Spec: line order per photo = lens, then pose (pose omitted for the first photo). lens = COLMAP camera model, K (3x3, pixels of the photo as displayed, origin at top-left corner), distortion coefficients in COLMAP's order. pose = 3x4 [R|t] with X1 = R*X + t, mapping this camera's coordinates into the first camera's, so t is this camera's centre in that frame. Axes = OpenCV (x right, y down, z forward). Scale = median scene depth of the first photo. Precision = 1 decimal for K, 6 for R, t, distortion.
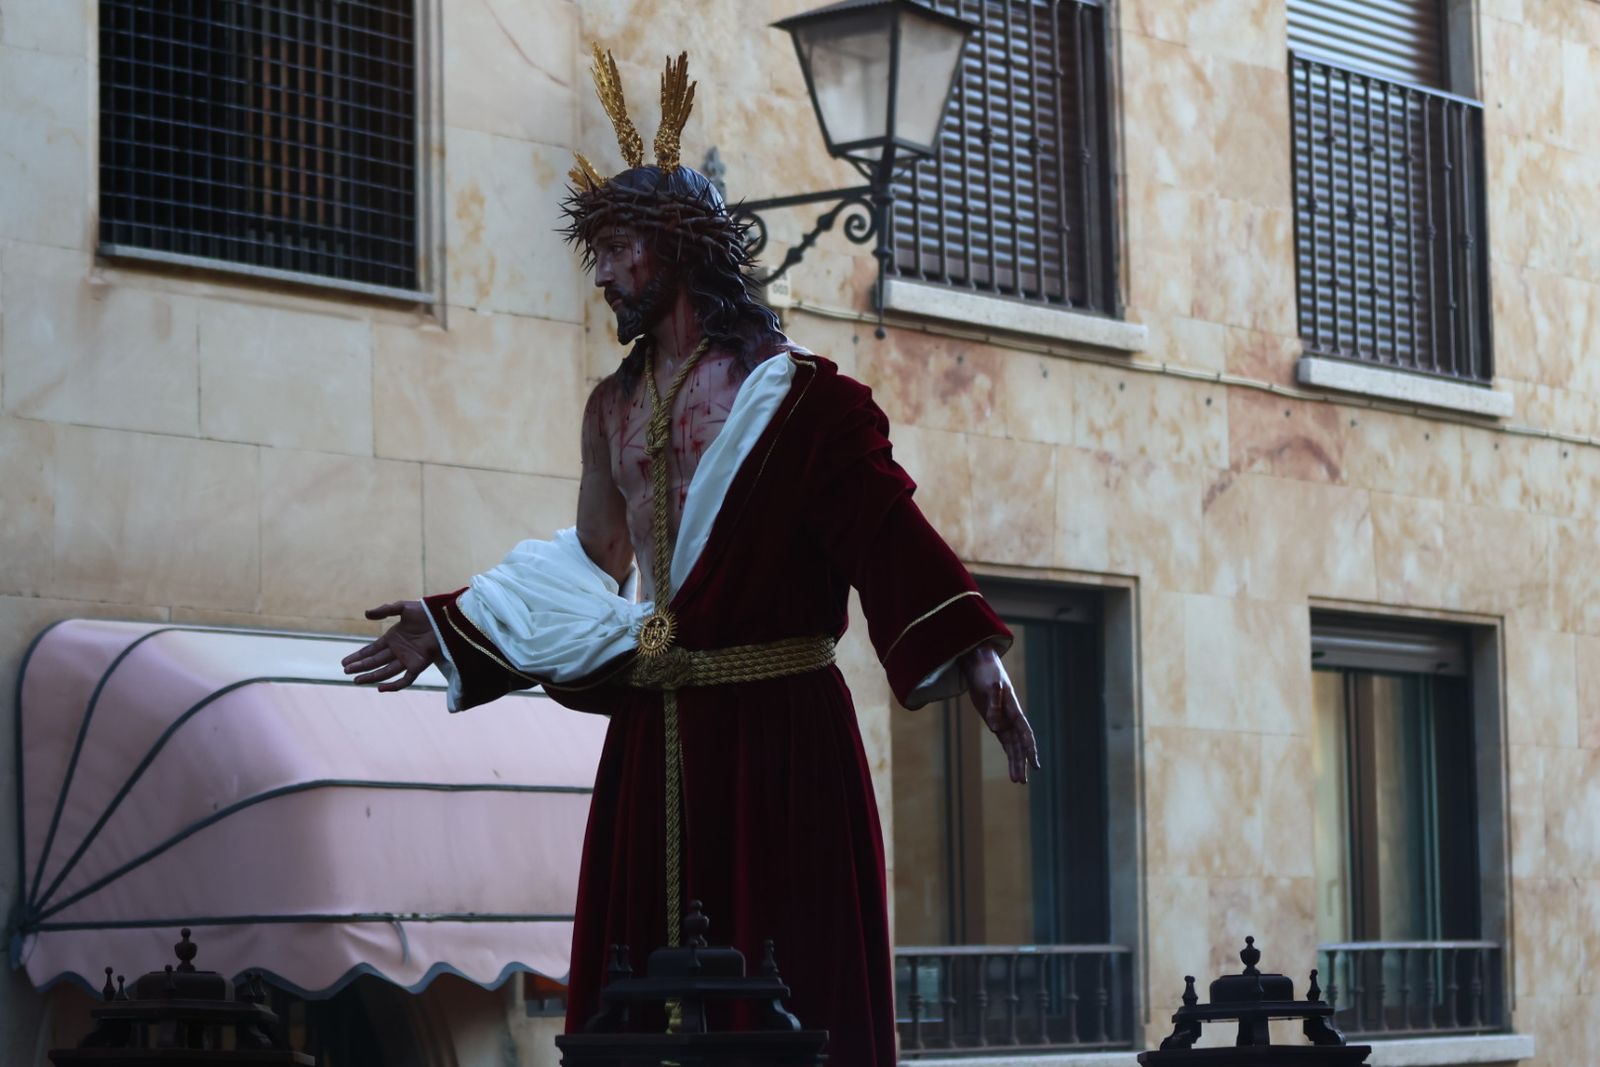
lens RADIAL K [[4831.7, 0, 800.0], [0, 4831.7, 533.5], [0, 0, 1]] dist [-0.240215, -0.760982]
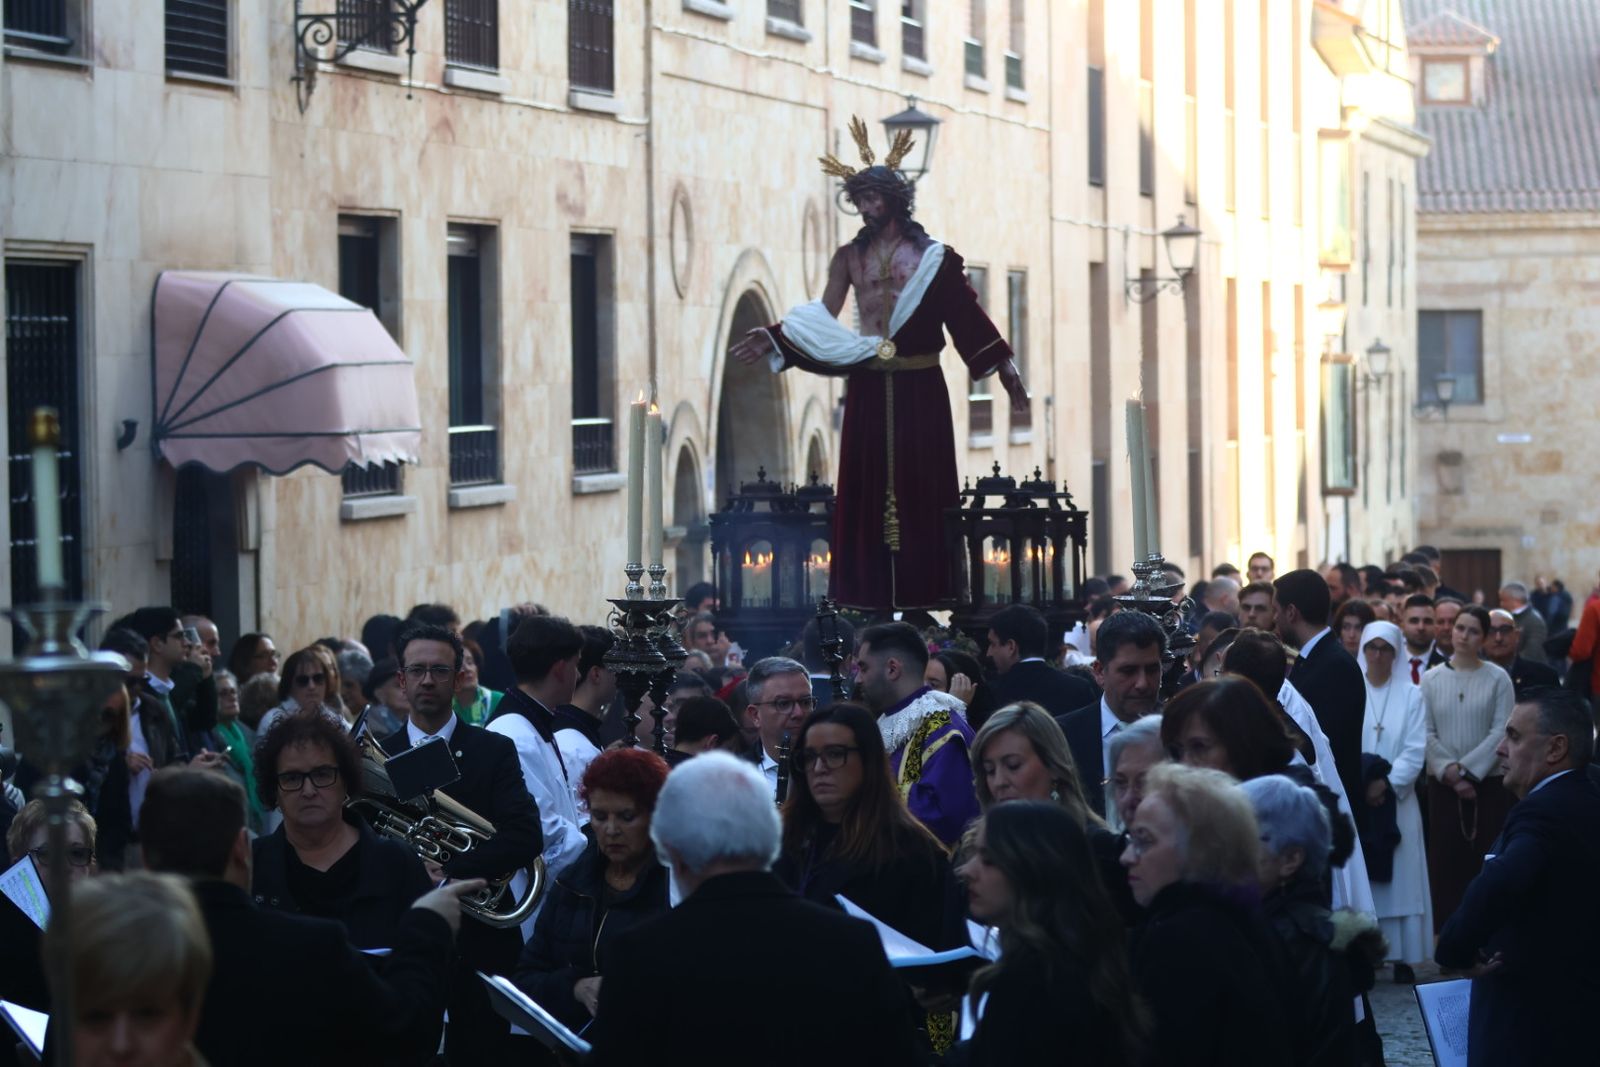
lens RADIAL K [[4831.7, 0, 800.0], [0, 4831.7, 533.5], [0, 0, 1]] dist [-0.240215, -0.760982]
pose [[0.913208, 0.002102, 0.407488, -0.716041], [-0.051177, 0.992661, 0.109571, -0.103559], [-0.404267, -0.120915, 0.906614, -0.857834]]
